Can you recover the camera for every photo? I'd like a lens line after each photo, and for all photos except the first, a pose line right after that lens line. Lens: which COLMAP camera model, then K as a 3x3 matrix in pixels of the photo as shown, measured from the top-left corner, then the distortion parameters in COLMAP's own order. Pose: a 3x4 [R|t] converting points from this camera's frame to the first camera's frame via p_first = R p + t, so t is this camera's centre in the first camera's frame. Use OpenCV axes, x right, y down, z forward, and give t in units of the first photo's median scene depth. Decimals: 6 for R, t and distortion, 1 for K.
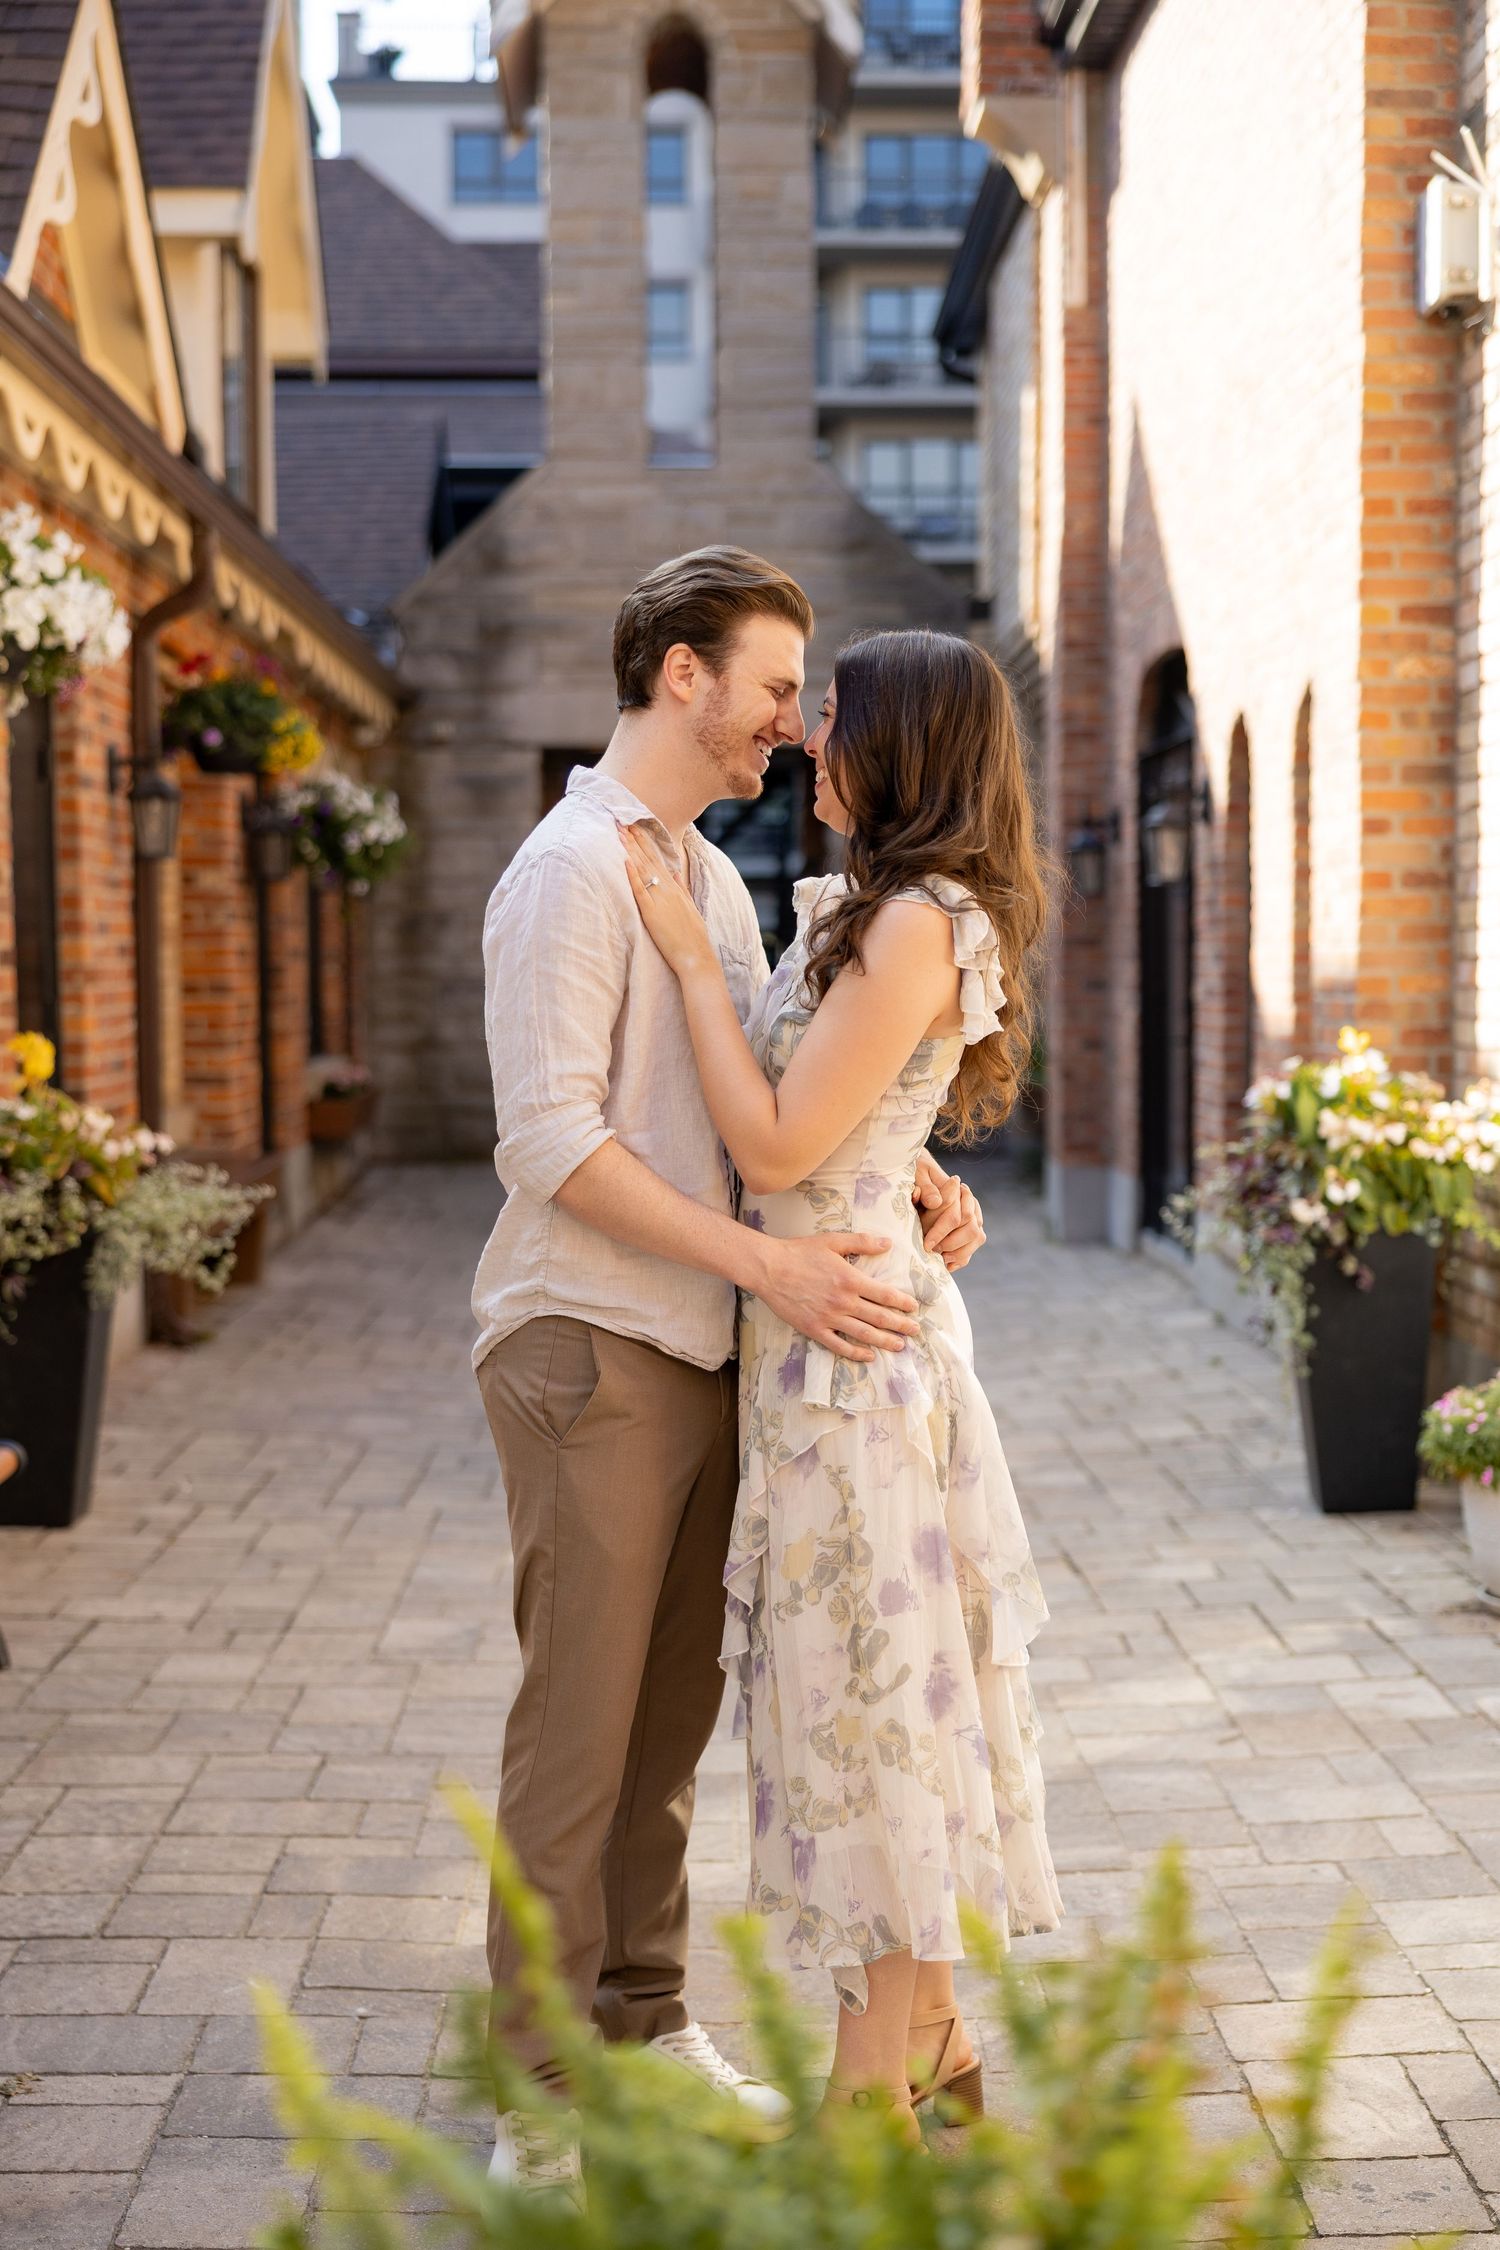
lens RADIAL K [[2962.1, 0, 758.7], [0, 2962.1, 1156.0], [0, 0, 1]] dist [0.012938, -0.031809]
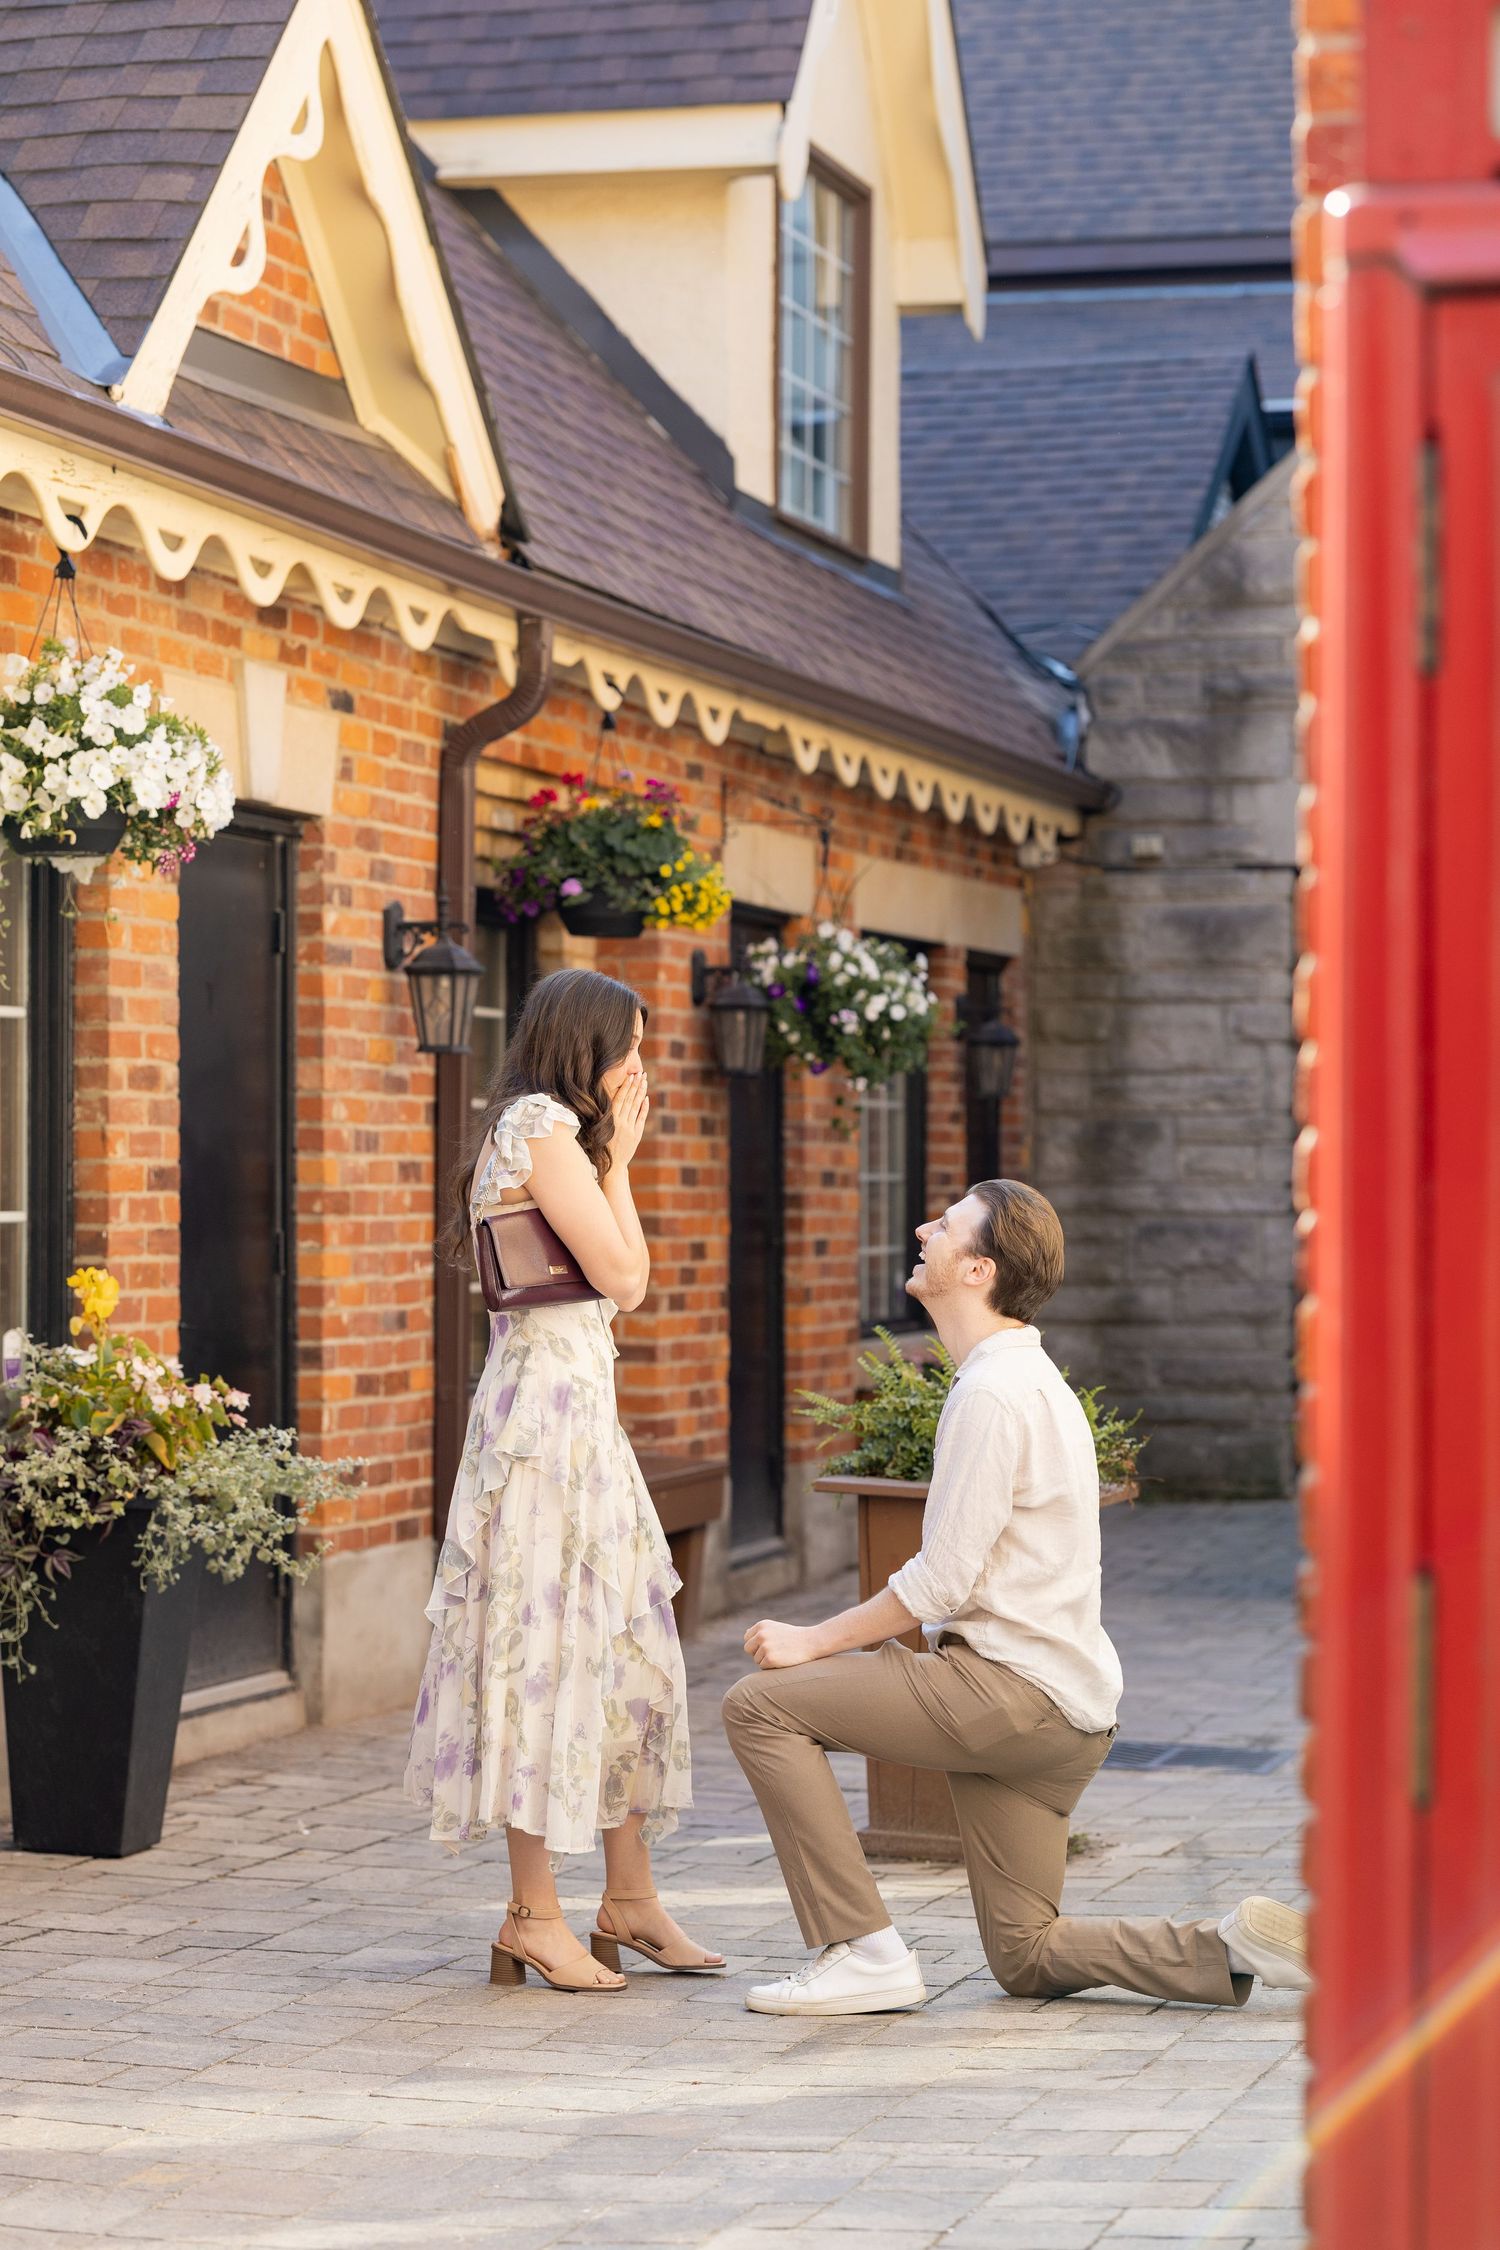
lens RADIAL K [[5266.2, 0, 750.0], [0, 5266.2, 1125.0], [0, 0, 1]] dist [-0.012511, 0.287891]
pose [[0.961020, 0.005238, -0.276428, 0.256421], [-0.027083, 0.996796, -0.075267, 0.019421], [0.275148, 0.079820, 0.958083, -0.289048]]
